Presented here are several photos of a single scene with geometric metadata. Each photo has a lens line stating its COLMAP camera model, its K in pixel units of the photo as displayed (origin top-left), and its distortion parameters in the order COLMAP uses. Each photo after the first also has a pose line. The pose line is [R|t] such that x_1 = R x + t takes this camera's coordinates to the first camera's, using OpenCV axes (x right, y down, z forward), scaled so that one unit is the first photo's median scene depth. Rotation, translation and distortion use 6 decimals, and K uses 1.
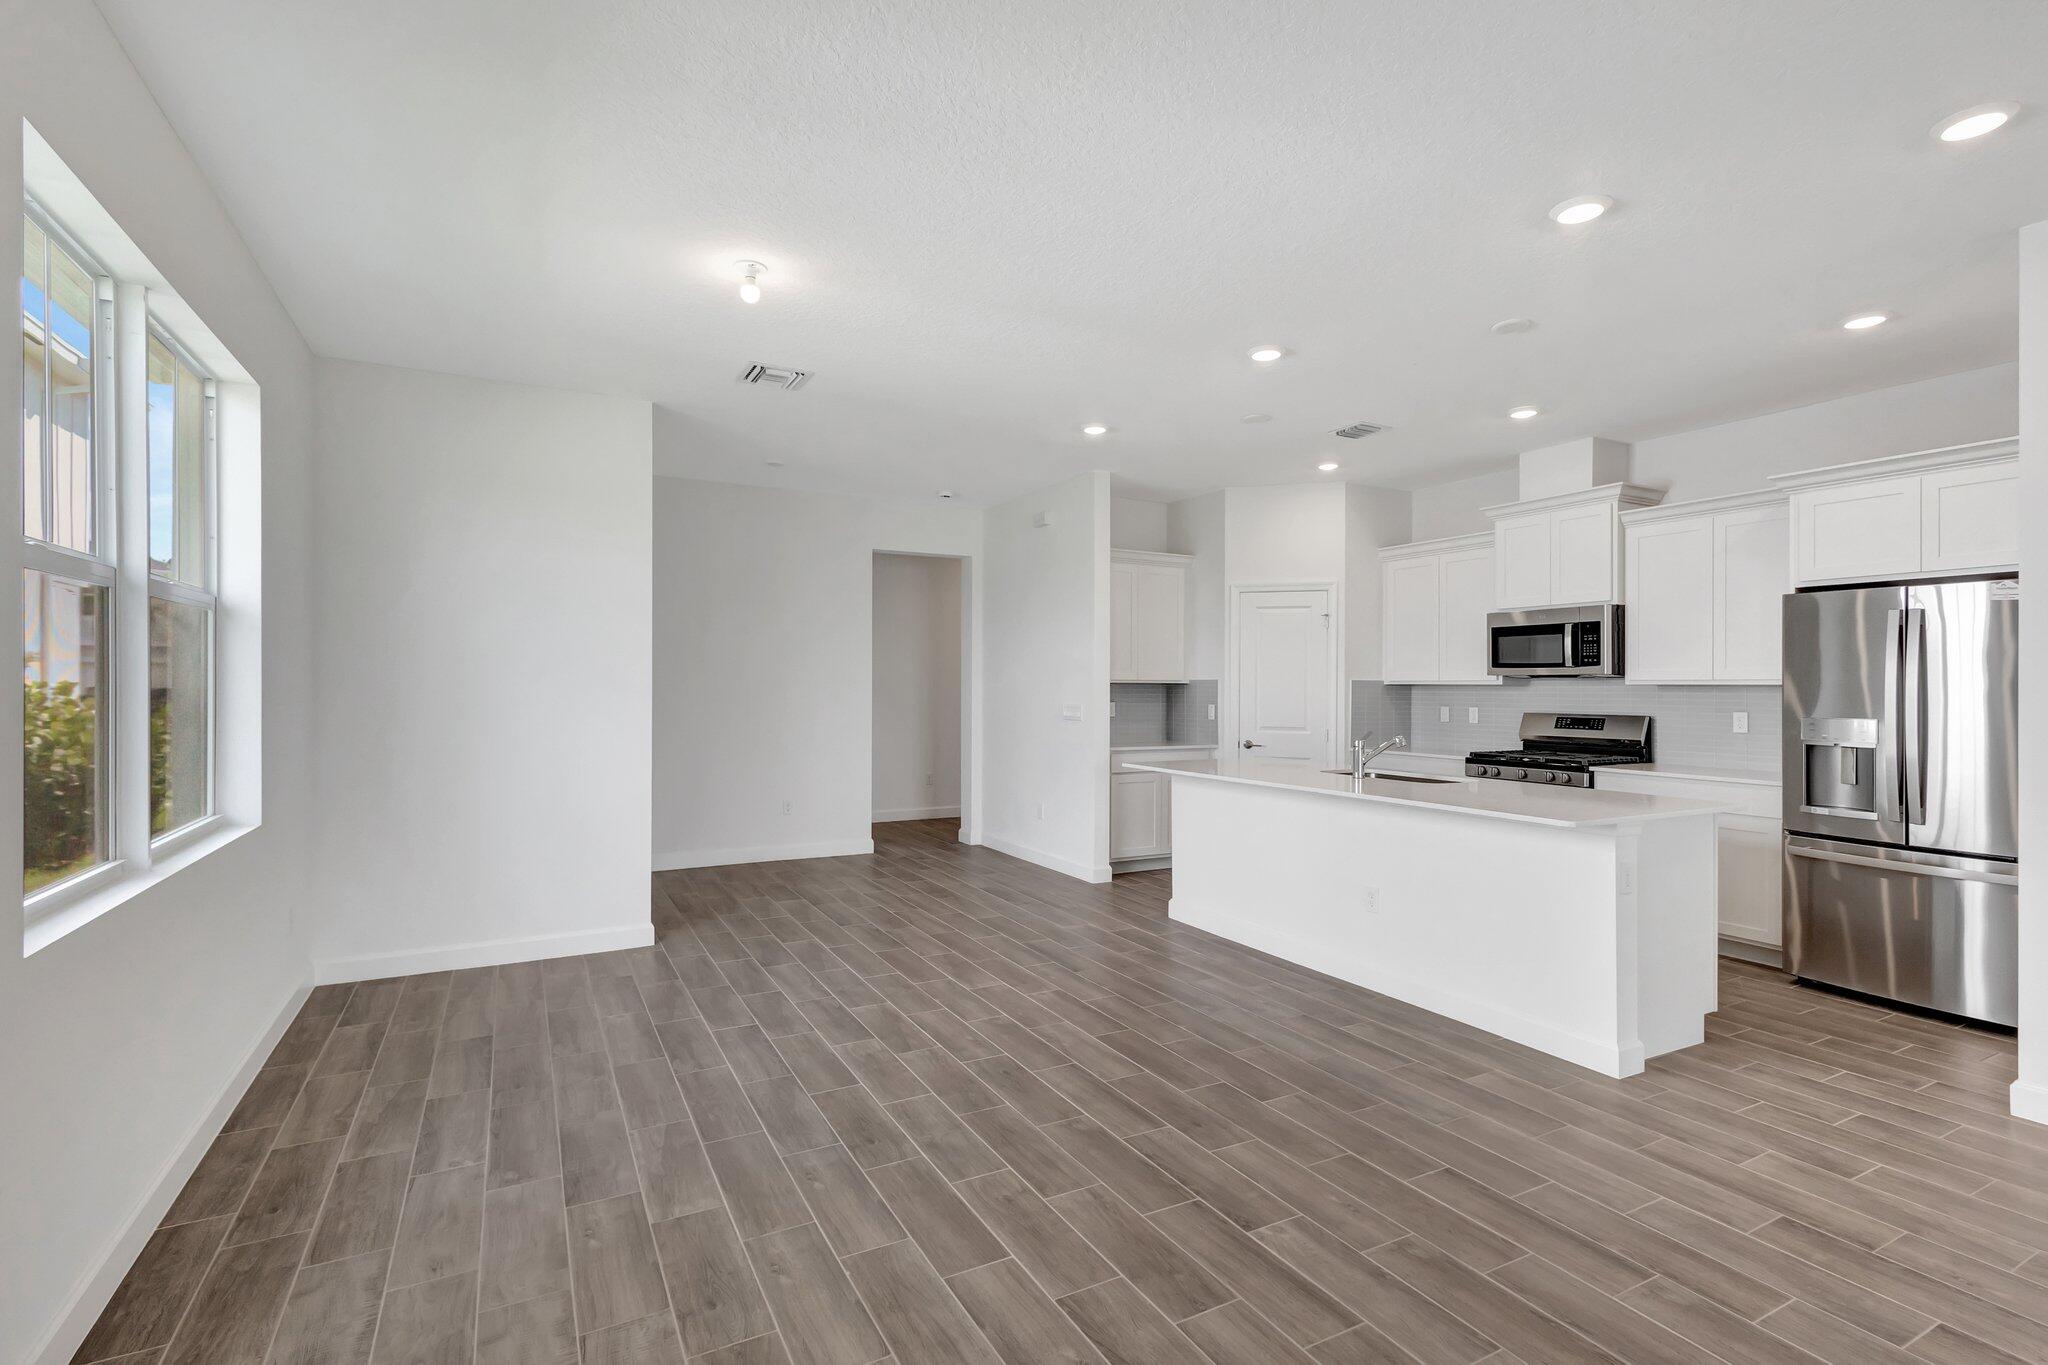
lens RADIAL K [[941.4, 0, 1016.4], [0, 941.4, 680.8], [0, 0, 1]] dist [0.004098, 0.000221]
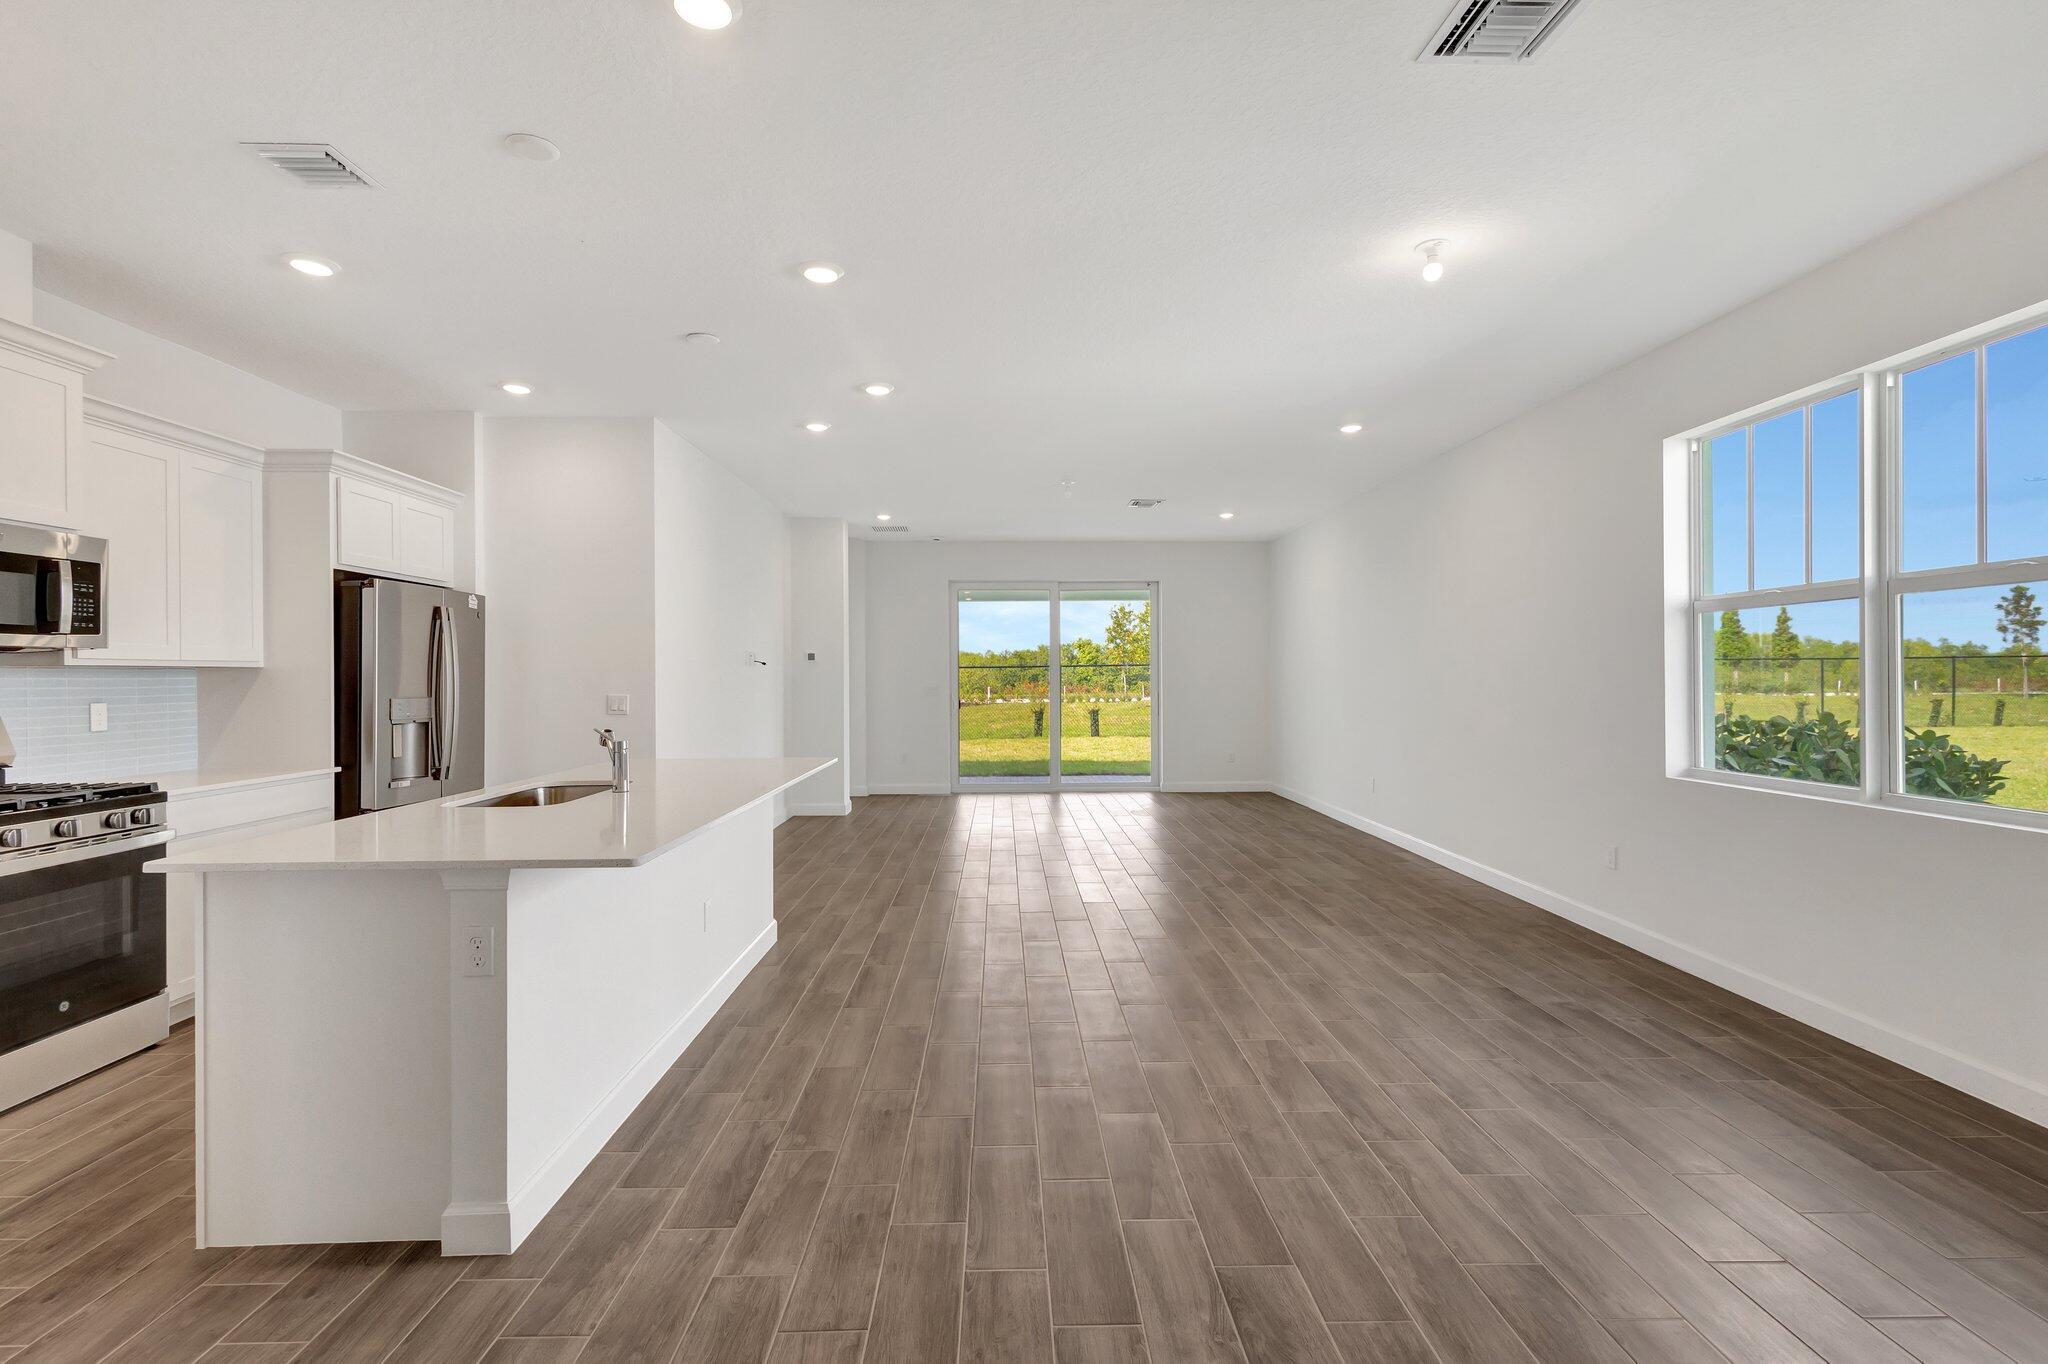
lens RADIAL K [[933.7, 0, 1020.7], [0, 933.7, 676.7], [0, 0, 1]] dist [0.006408, -0.000575]
pose [[-0.892529, -0.000600, 0.450989, -0.204813], [-0.001749, 0.999996, -0.002131, 0.011853], [-0.450986, -0.002690, -0.892527, 1.264384]]
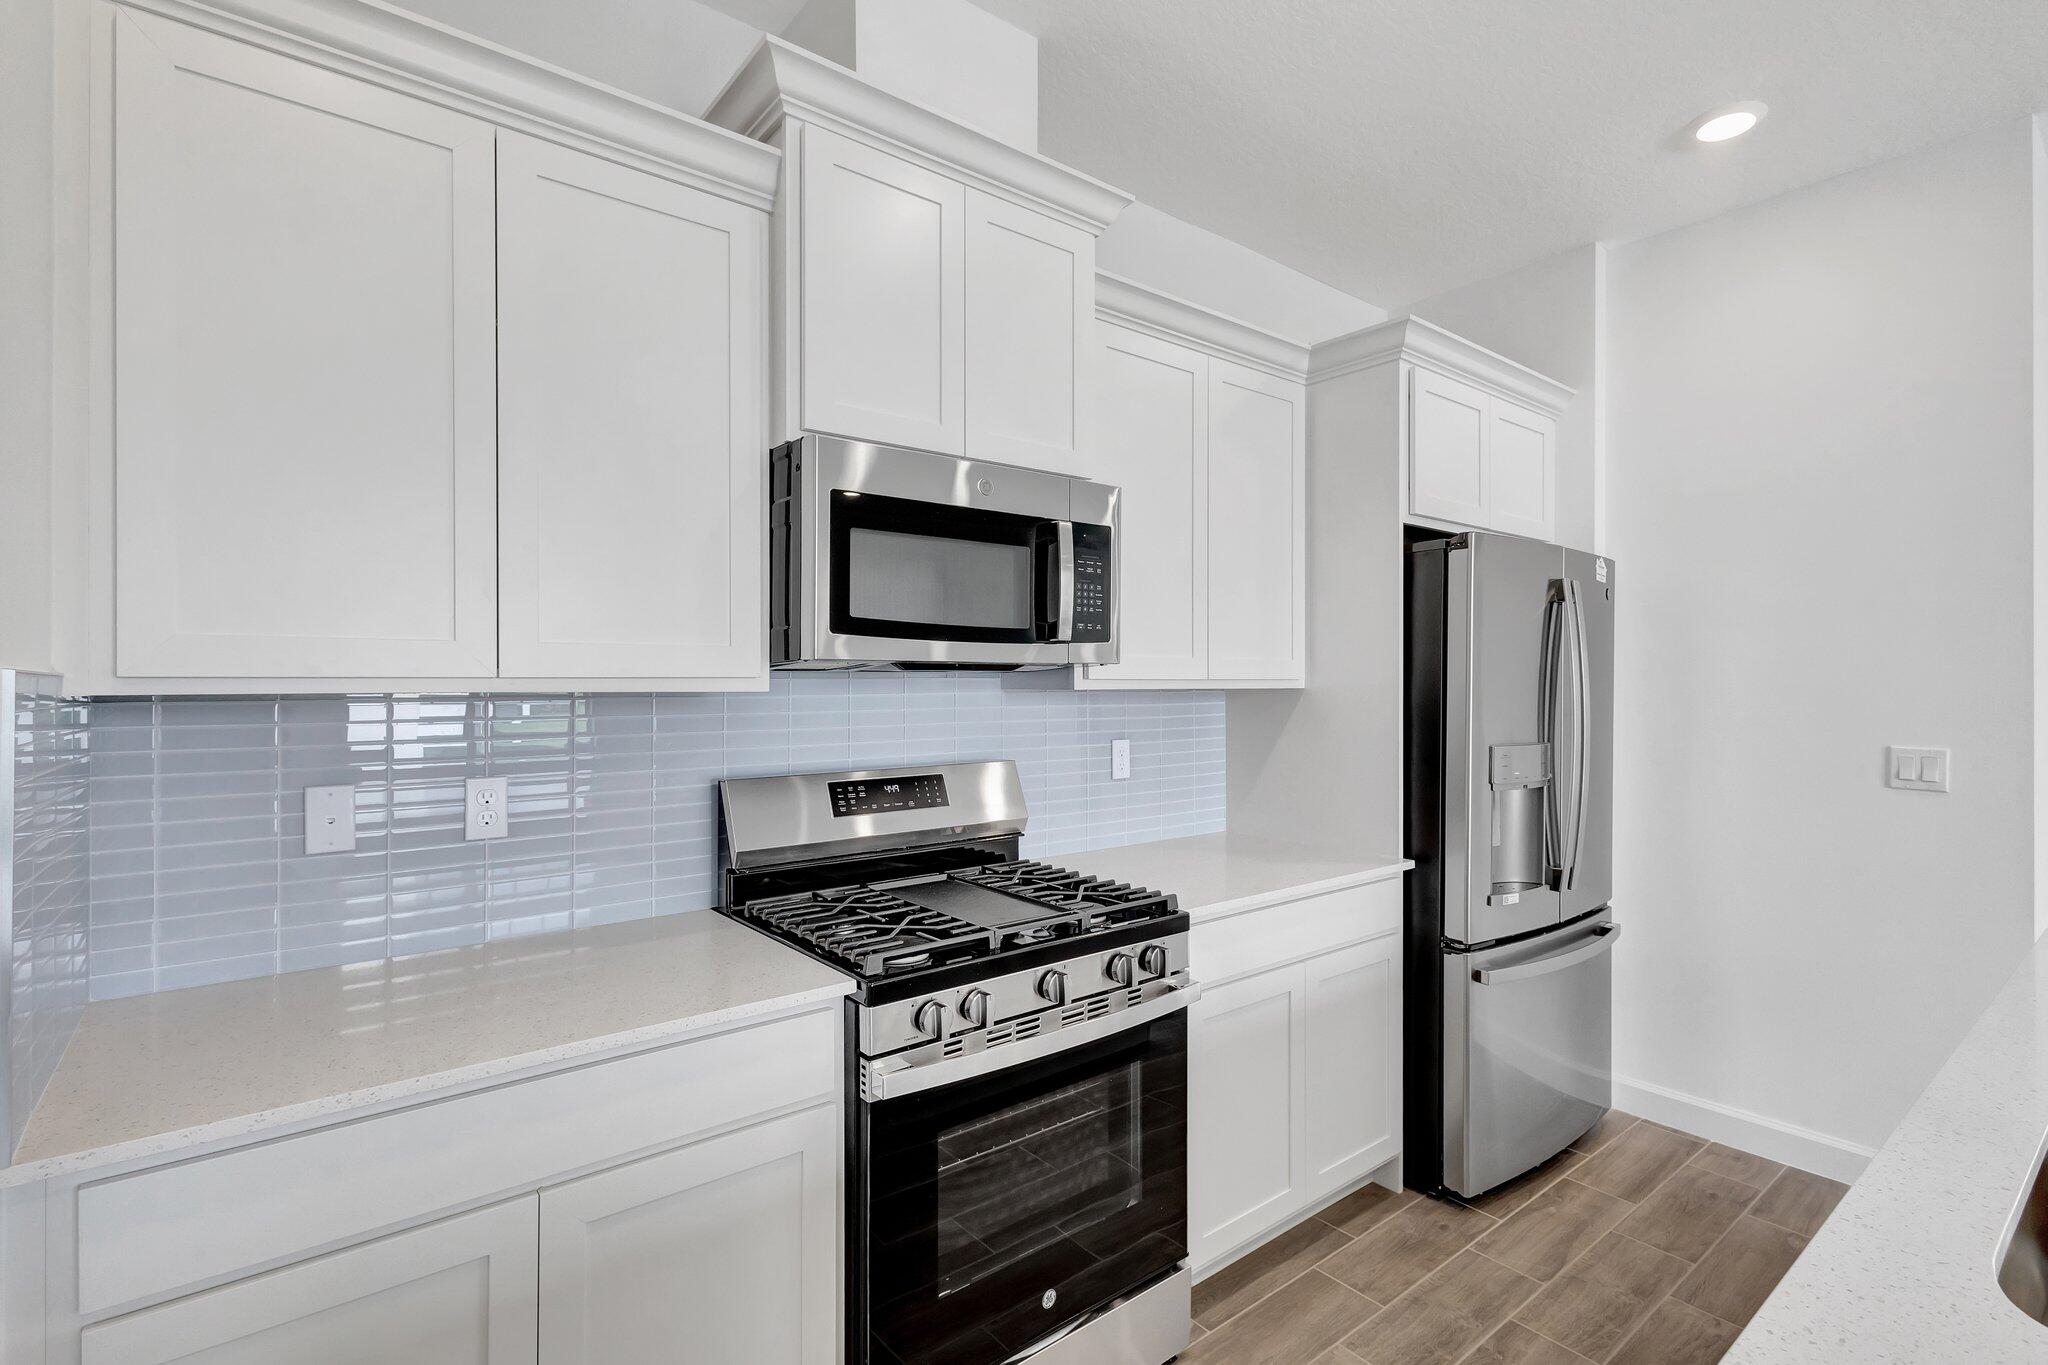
lens RADIAL K [[961.1, 0, 1024.0], [0, 961.1, 682.5], [0, 0, 1]] dist [0.008591, -0.000183]
pose [[-0.180103, -0.003742, 0.983641, 0.233405], [-0.006275, 0.999977, 0.002655, -0.000268], [-0.983628, -0.005694, -0.180122, 1.091801]]
